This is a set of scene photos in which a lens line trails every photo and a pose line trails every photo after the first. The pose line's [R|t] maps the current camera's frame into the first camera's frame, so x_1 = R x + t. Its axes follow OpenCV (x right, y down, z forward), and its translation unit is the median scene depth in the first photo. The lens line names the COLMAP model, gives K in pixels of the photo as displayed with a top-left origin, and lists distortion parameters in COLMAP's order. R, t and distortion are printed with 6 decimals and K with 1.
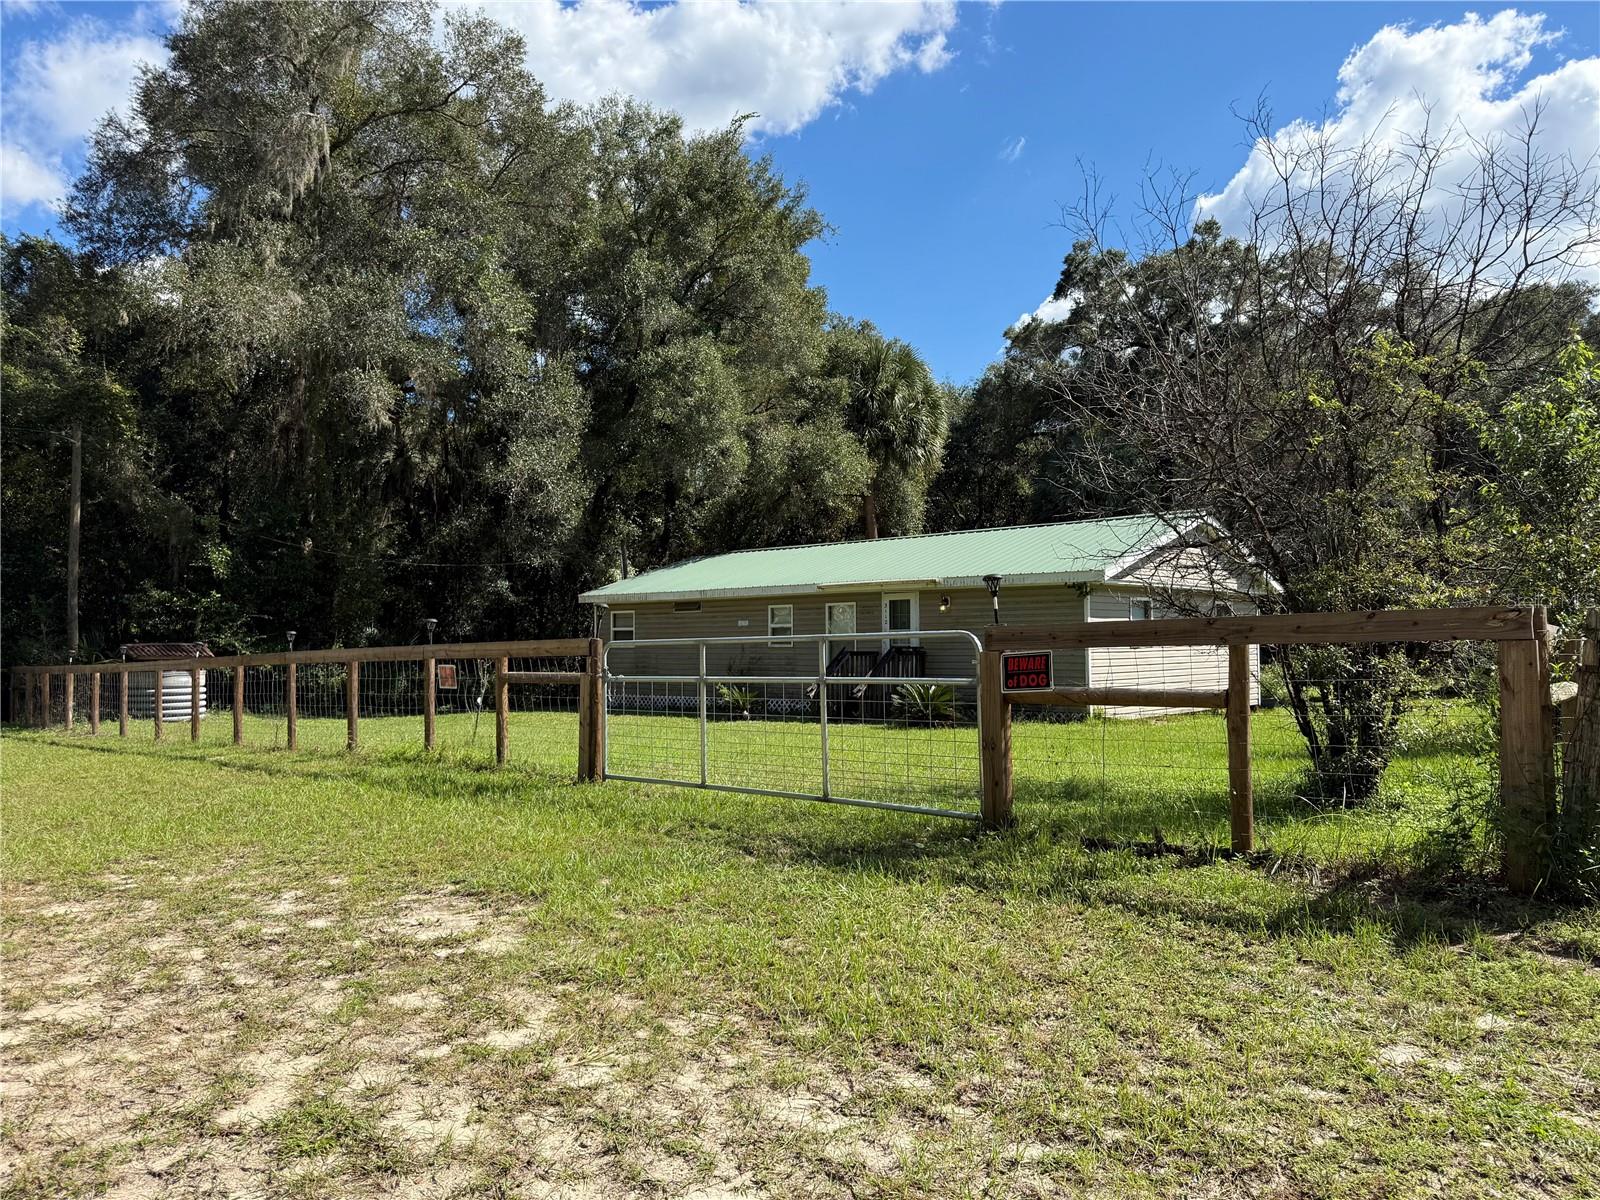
lens RADIAL K [[1141.0, 0, 800.0], [0, 1141.0, 600.0], [0, 0, 1]] dist [0.008548, -0.039110]
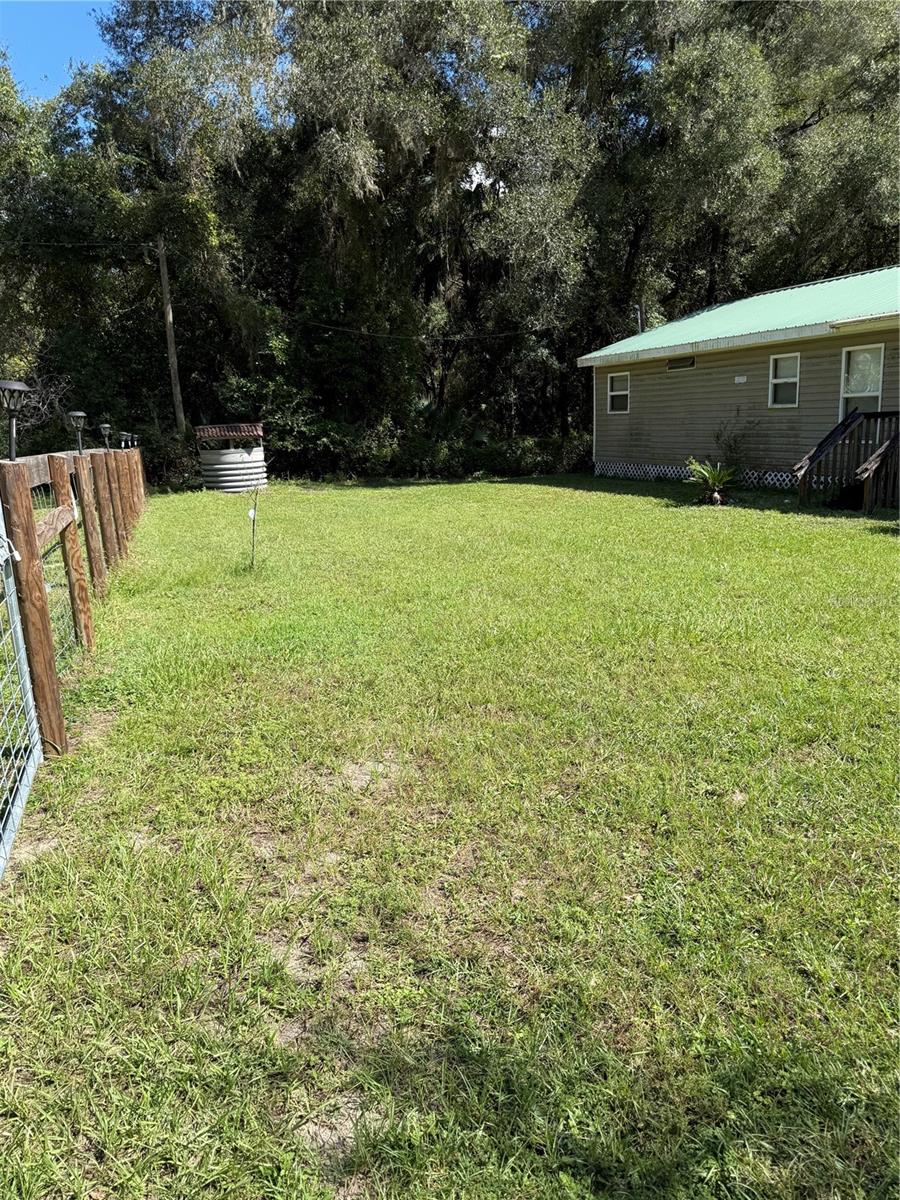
lens RADIAL K [[855.8, 0, 450.0], [0, 855.8, 600.0], [0, 0, 1]] dist [0.008548, -0.039110]
pose [[0.879499, 0.067075, -0.471150, 0.060457], [0.058986, 0.967019, 0.247780, 0.007480], [0.472231, -0.245713, 0.846536, 0.300752]]
